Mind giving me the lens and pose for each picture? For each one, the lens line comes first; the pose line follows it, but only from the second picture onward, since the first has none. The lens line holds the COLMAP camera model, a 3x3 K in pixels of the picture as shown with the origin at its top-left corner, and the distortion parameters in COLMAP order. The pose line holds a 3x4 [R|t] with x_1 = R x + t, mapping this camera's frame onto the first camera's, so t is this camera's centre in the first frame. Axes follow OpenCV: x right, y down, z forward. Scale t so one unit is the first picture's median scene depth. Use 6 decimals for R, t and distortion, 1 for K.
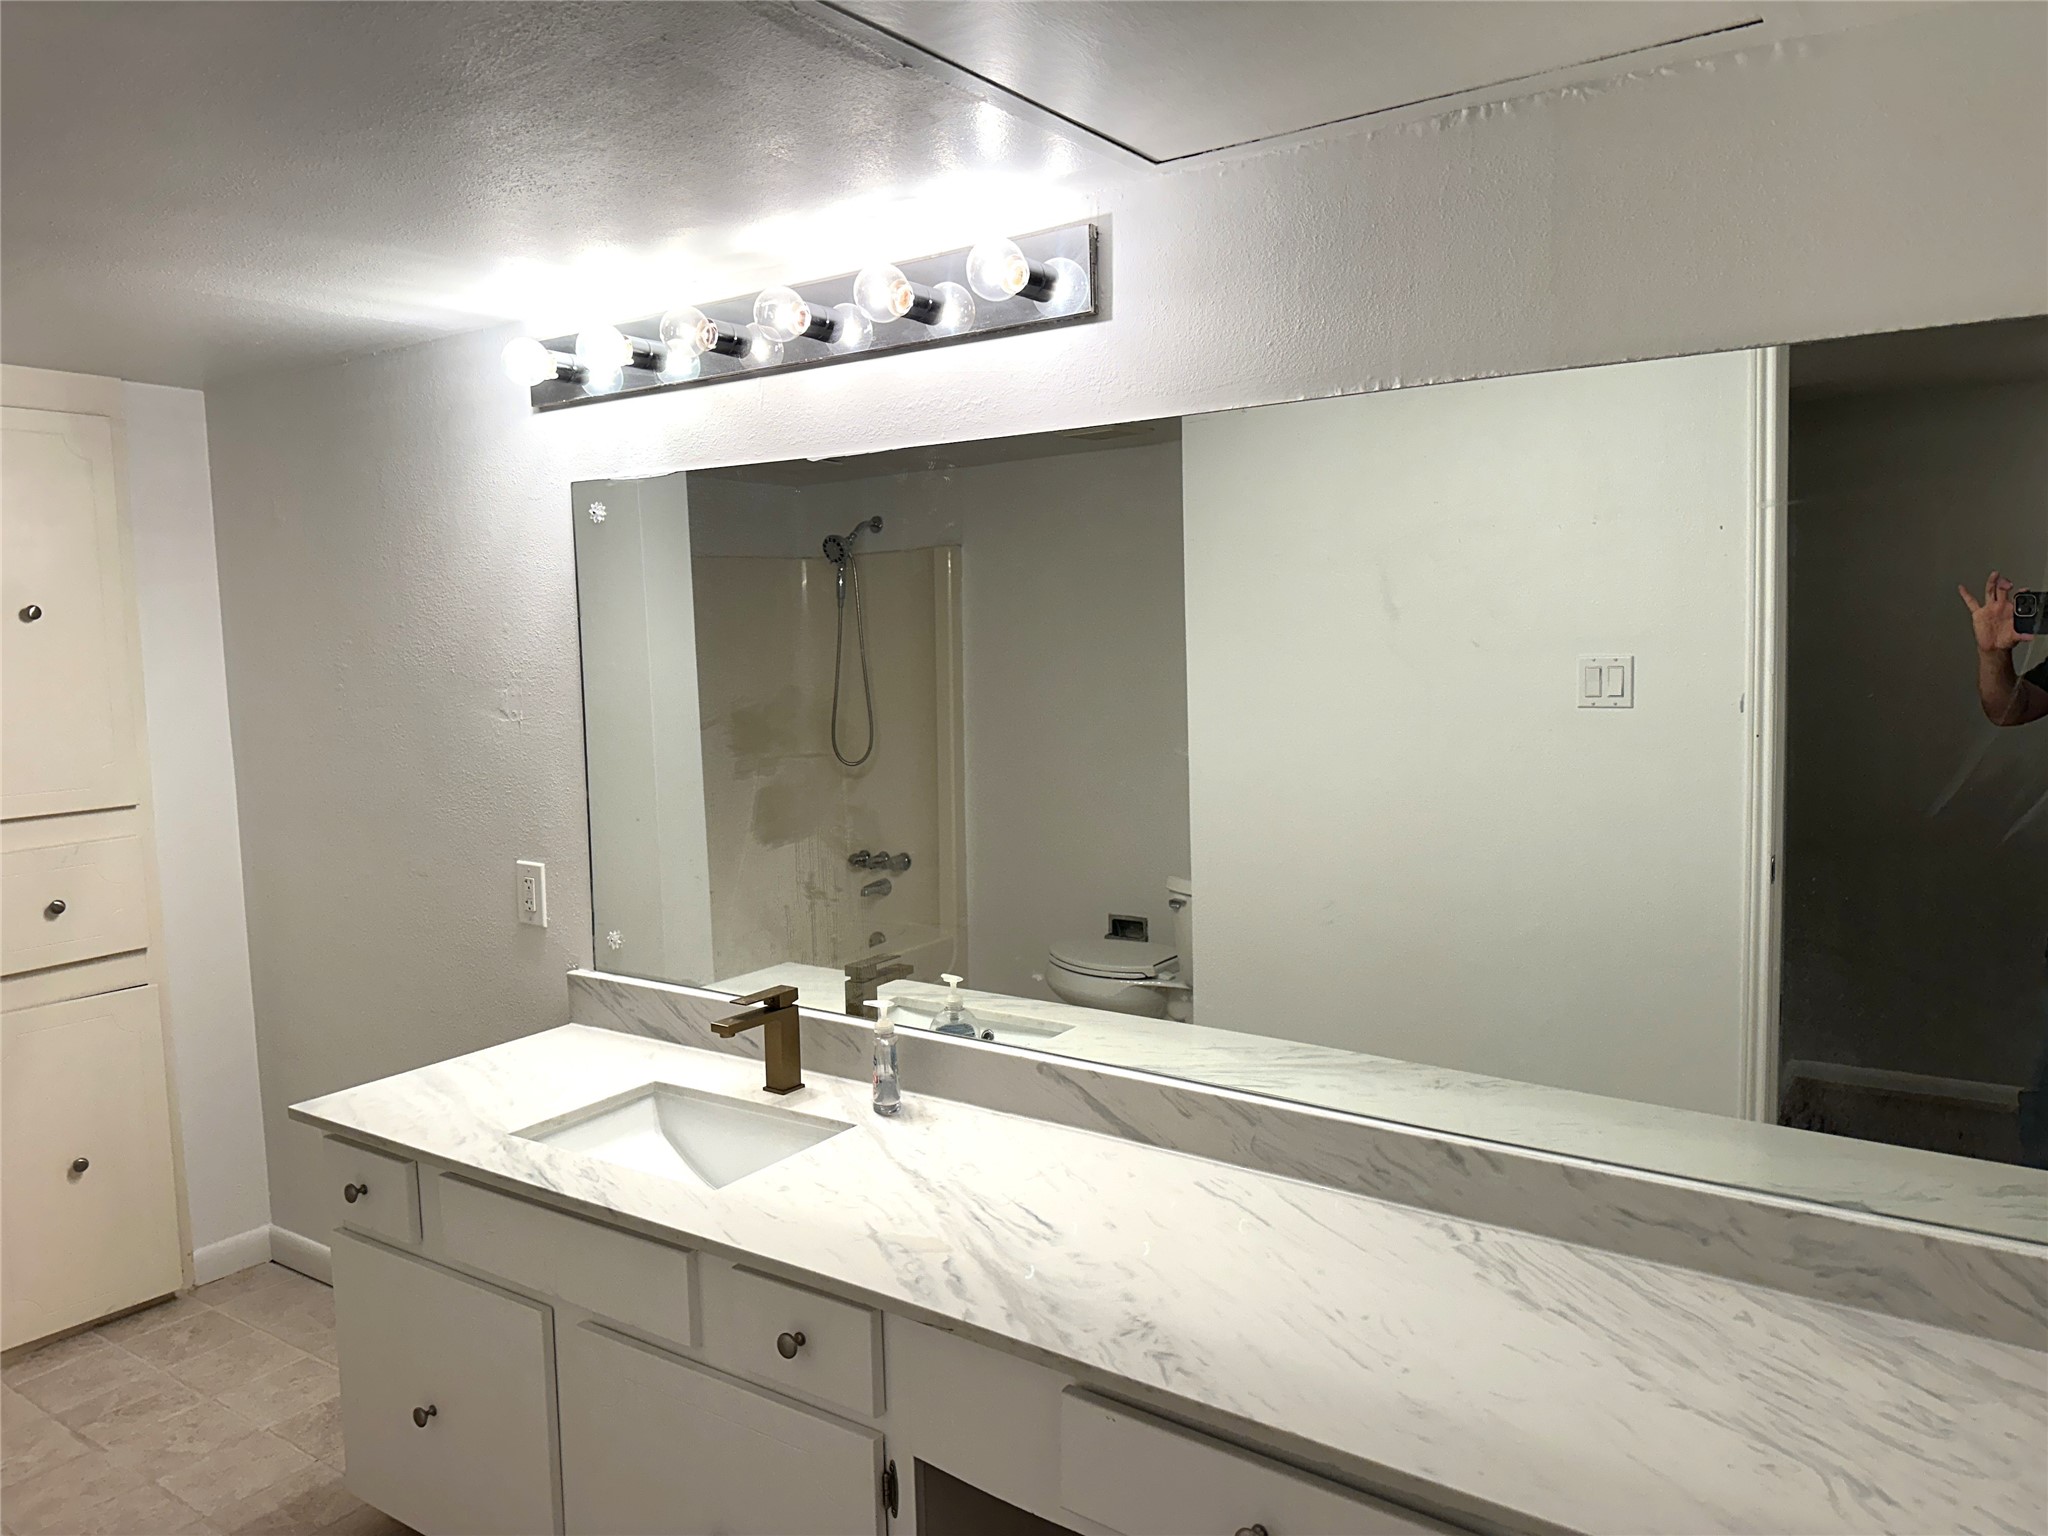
lens RADIAL K [[1463.8, 0, 1010.9], [0, 1463.8, 763.1], [0, 0, 1]] dist [0.124833, -0.188928]
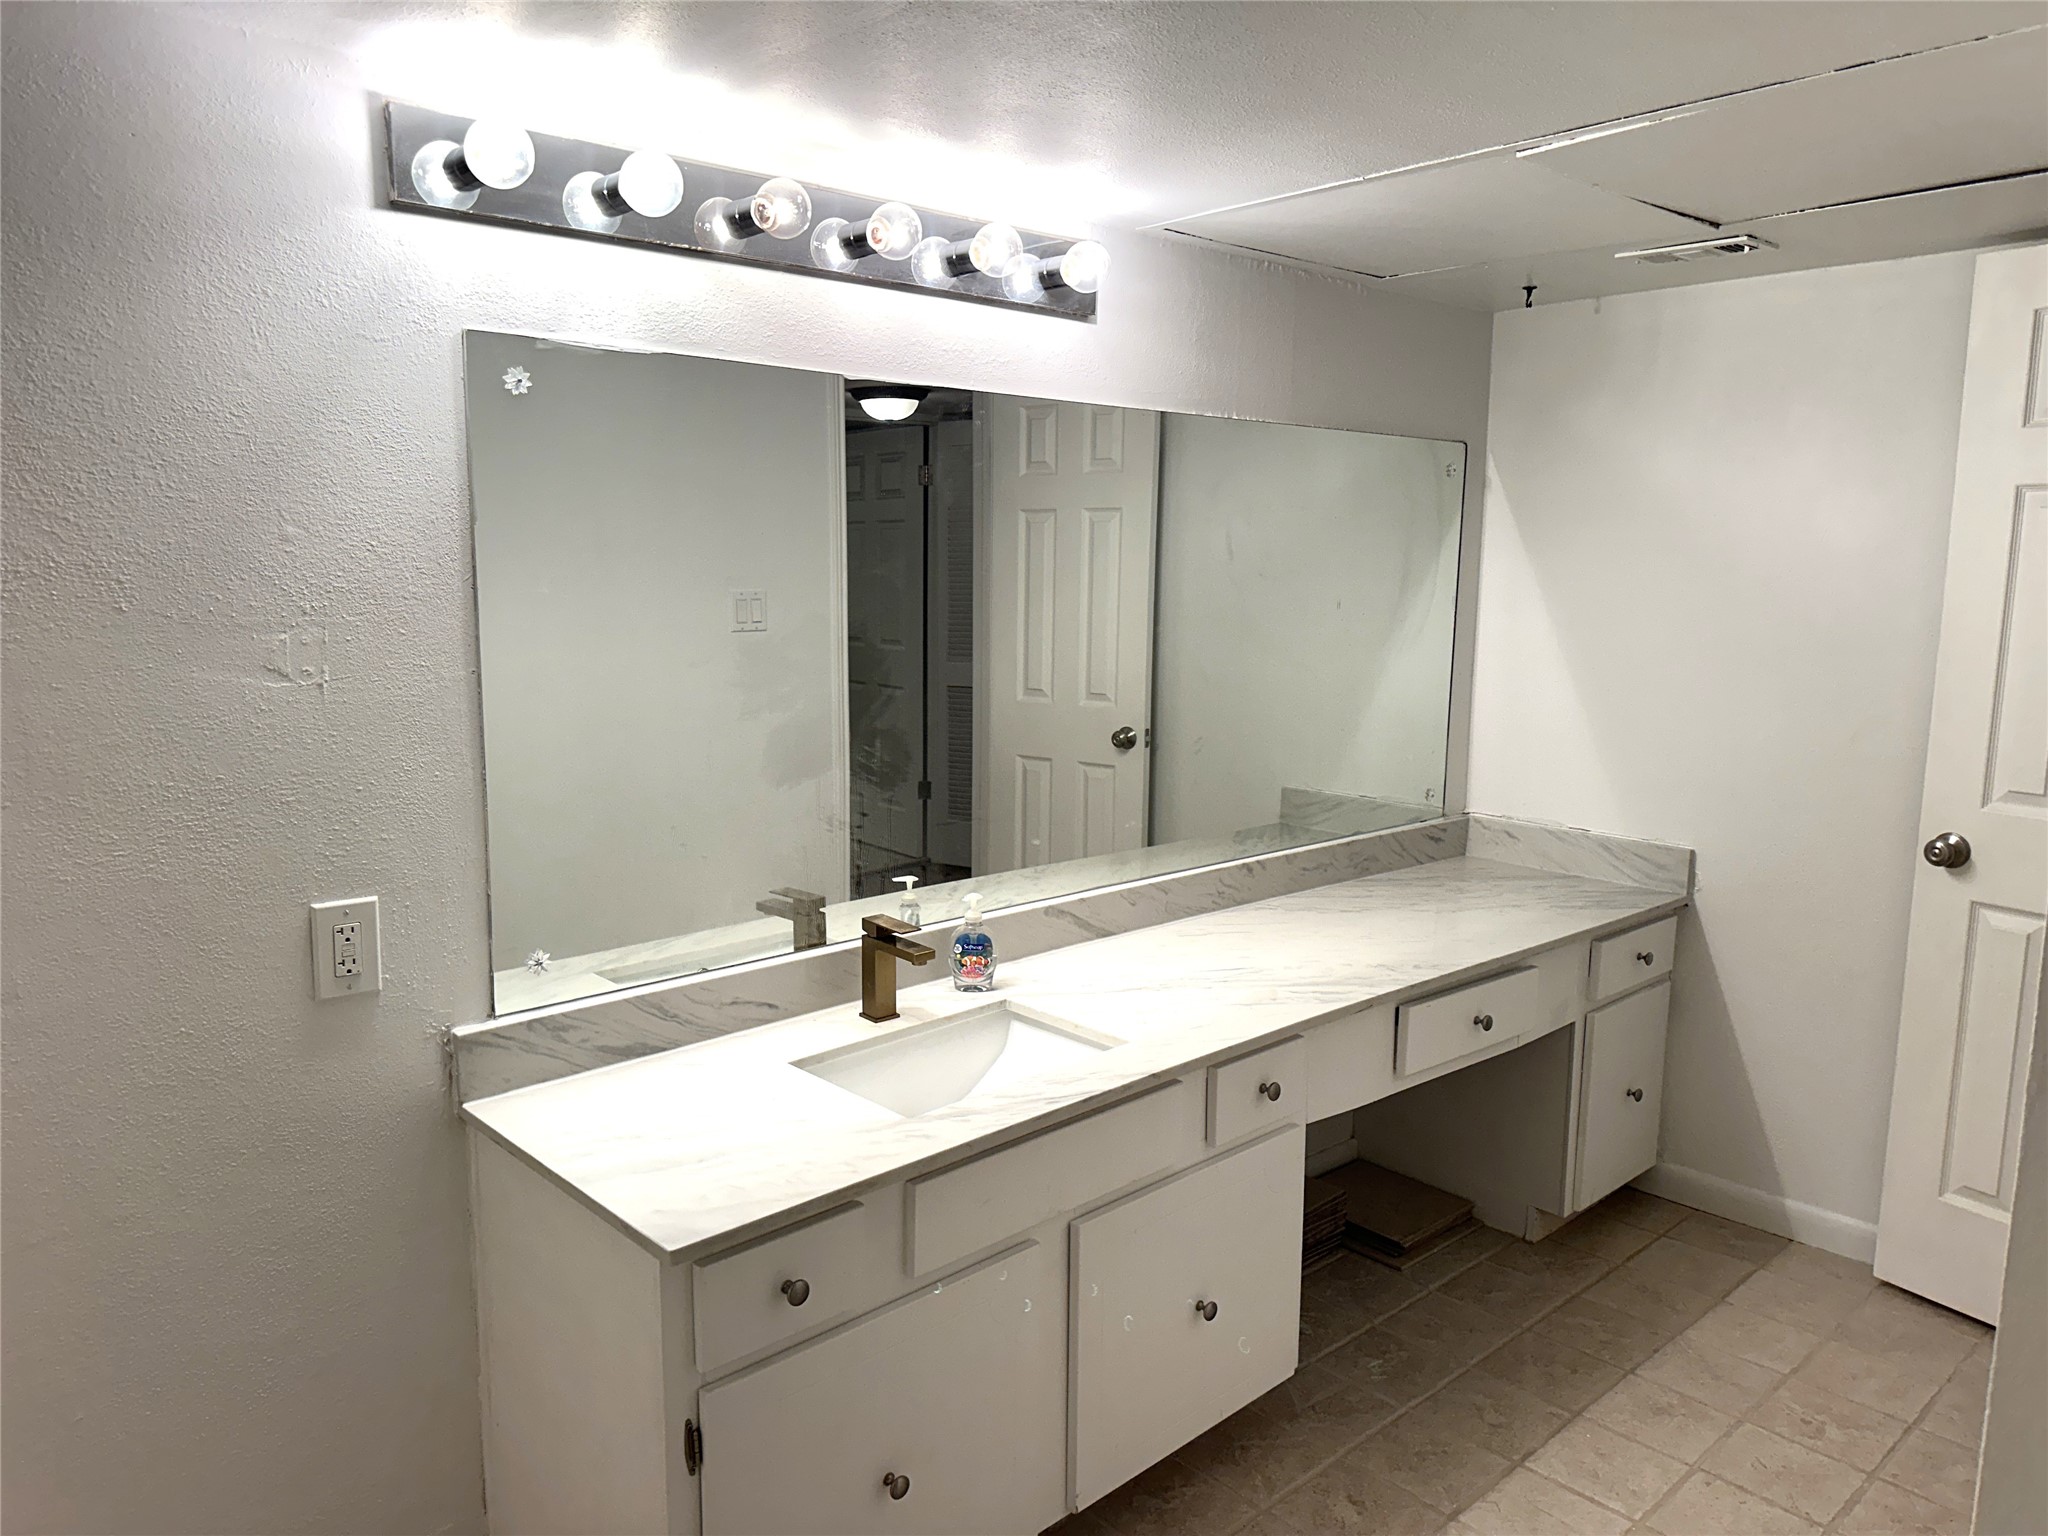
lens RADIAL K [[1463.8, 0, 1010.9], [0, 1463.8, 763.1], [0, 0, 1]] dist [0.124833, -0.188928]
pose [[0.191658, -0.111641, 0.975092, -1.089644], [0.083718, 0.991748, 0.097093, -0.038257], [-0.977885, 0.063024, 0.199423, 0.707258]]
